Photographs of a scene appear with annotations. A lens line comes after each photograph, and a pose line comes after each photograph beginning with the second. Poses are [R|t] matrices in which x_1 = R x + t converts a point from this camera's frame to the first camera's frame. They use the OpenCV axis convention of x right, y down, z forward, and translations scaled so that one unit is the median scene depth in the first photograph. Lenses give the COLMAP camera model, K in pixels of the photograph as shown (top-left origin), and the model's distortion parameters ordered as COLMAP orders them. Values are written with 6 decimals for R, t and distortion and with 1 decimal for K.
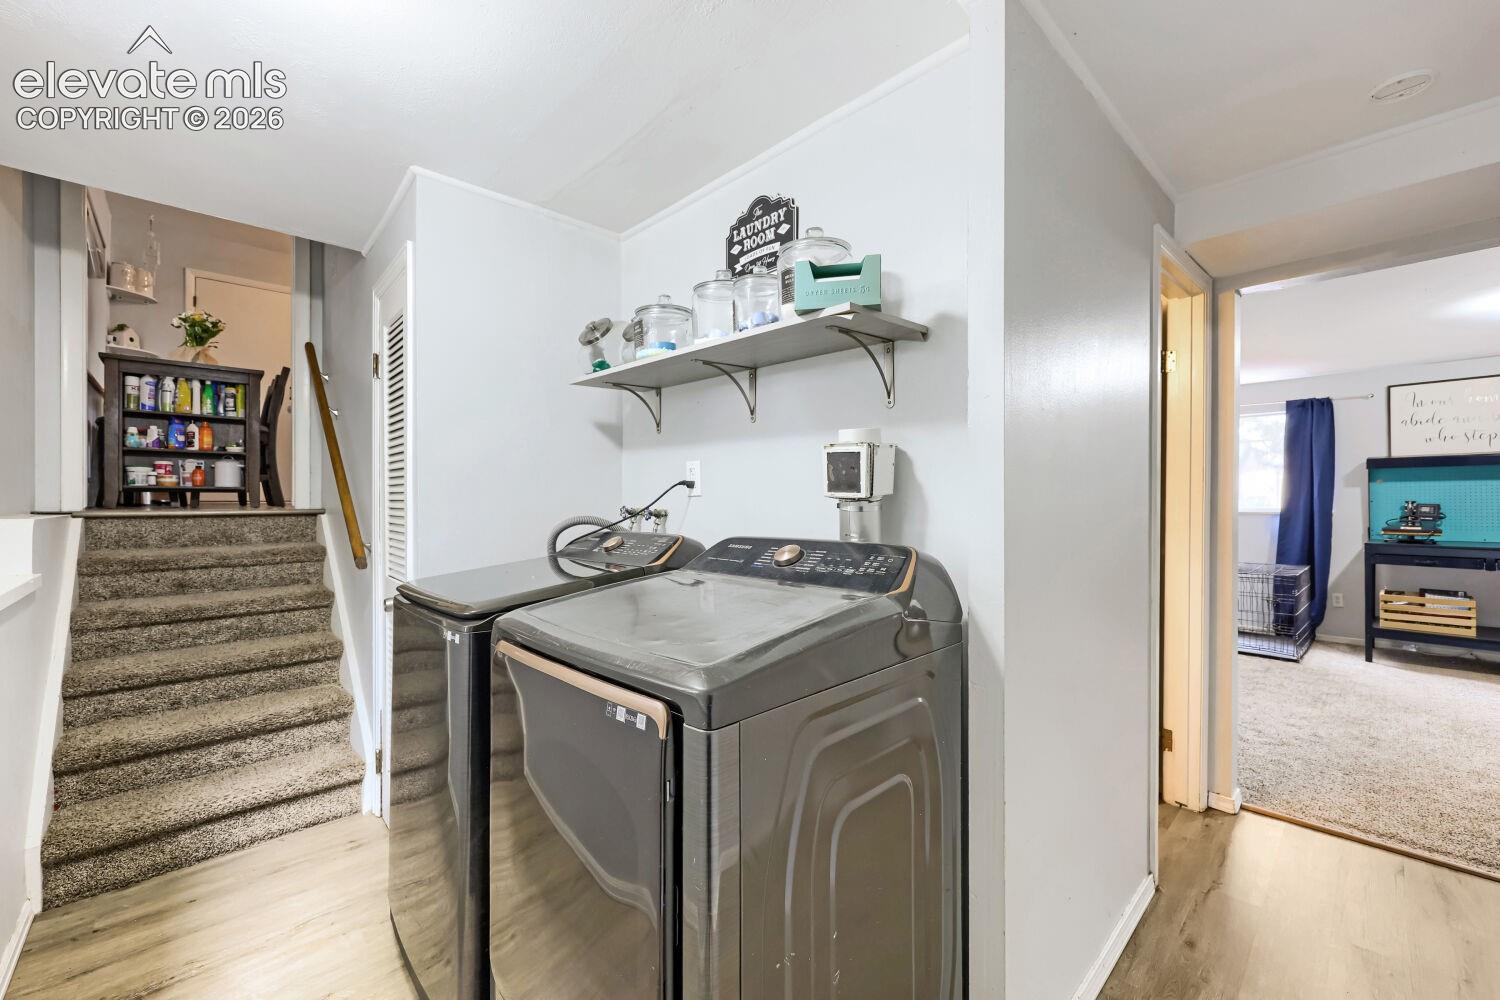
lens RADIAL K [[611.0, 0, 750.6], [0, 611.0, 502.4], [0, 0, 1]] dist [-0.003129, 0.000019]
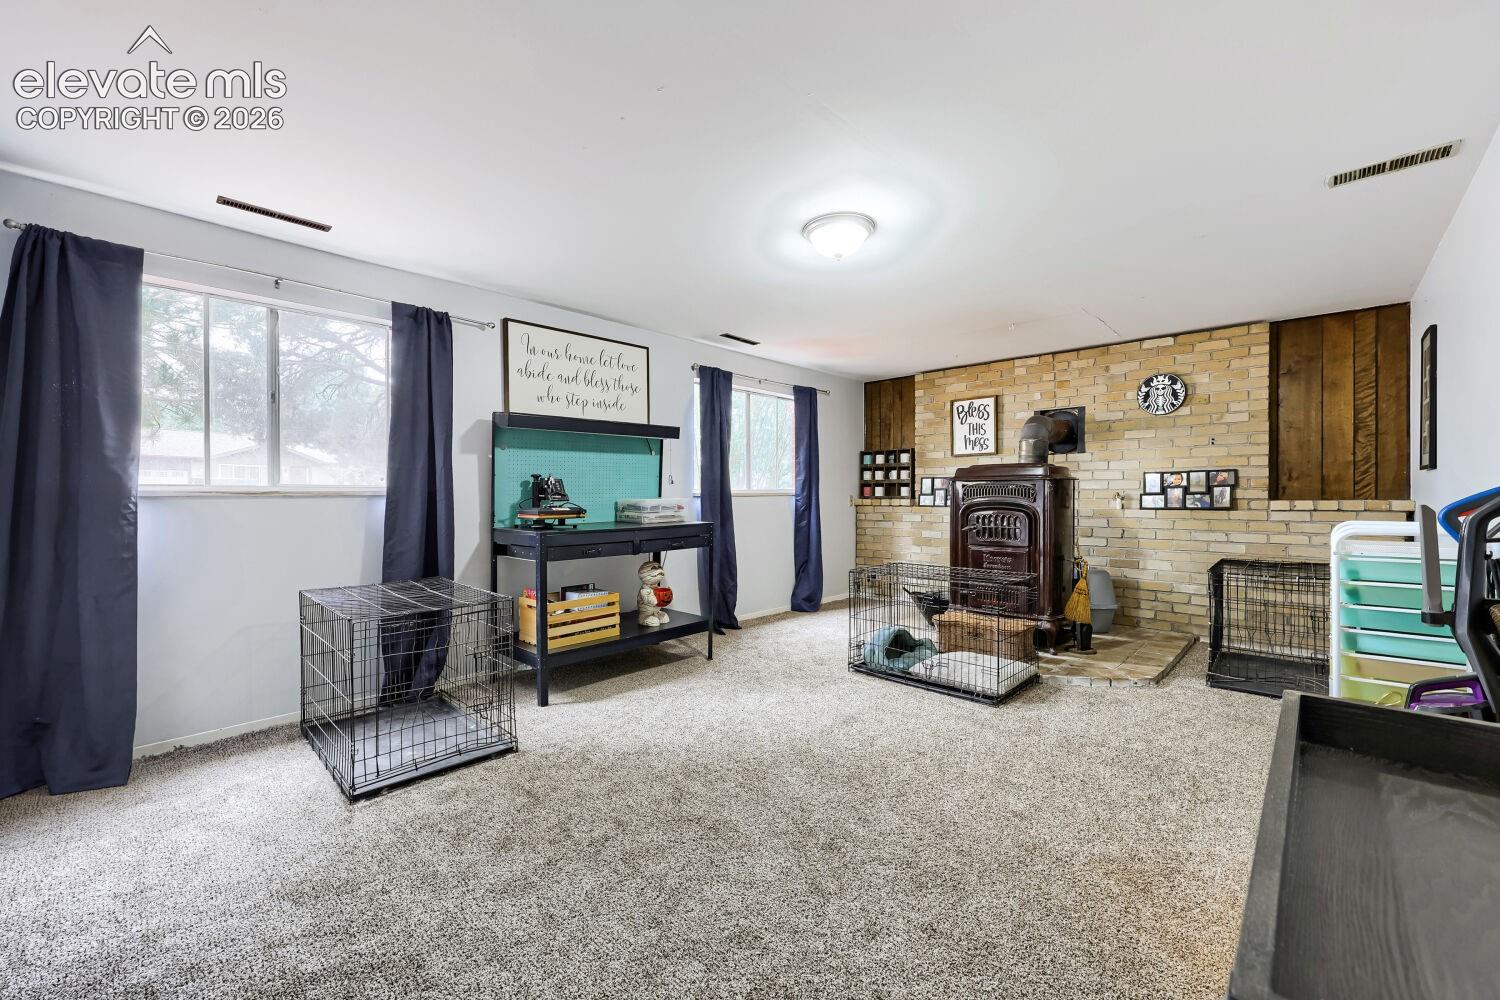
lens RADIAL K [[611.0, 0, 753.7], [0, 611.0, 496.9], [0, 0, 1]] dist [-0.003129, 0.000019]
pose [[-0.066551, -0.002216, 0.997781, 0.294383], [0.006080, 0.999978, 0.002626, 0.024409], [-0.997764, 0.006241, -0.066537, 0.757376]]
